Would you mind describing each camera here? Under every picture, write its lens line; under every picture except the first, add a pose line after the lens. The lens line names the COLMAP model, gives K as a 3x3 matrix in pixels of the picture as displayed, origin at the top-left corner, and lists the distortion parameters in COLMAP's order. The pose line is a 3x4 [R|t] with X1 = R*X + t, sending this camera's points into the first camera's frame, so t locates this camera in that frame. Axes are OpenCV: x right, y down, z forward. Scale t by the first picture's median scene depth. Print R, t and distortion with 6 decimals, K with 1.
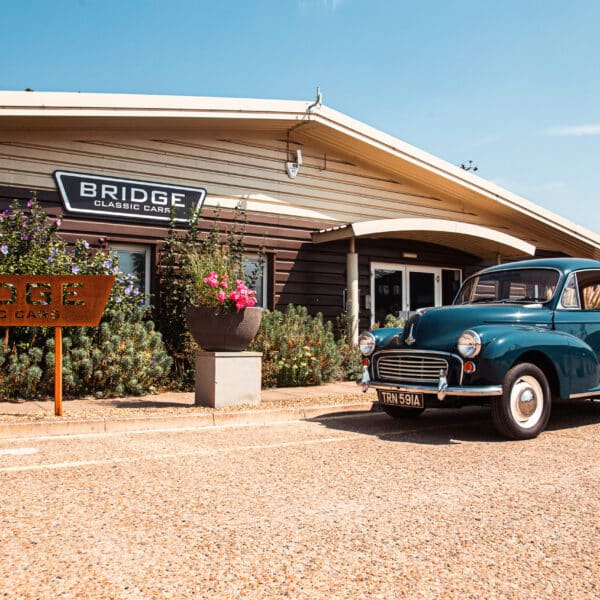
lens RADIAL K [[616.5, 0, 300.0], [0, 616.5, 300.0], [0, 0, 1]] dist [-0.112127, 0.020980]
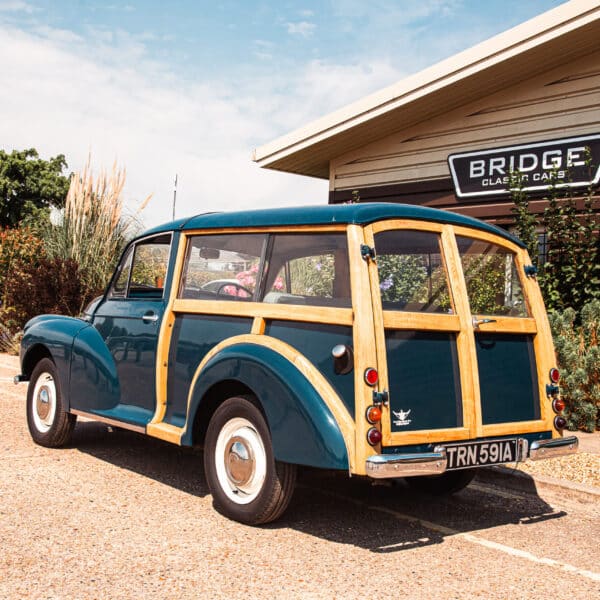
lens RADIAL K [[855.1, 0, 300.0], [0, 855.1, 300.0], [0, 0, 1]] dist [-0.013106, 0.008106]
pose [[0.089558, -0.000027, -0.995982, 0.821853], [0.005375, 0.999985, 0.000456, 0.003629], [0.995967, -0.005395, 0.089557, 0.619251]]
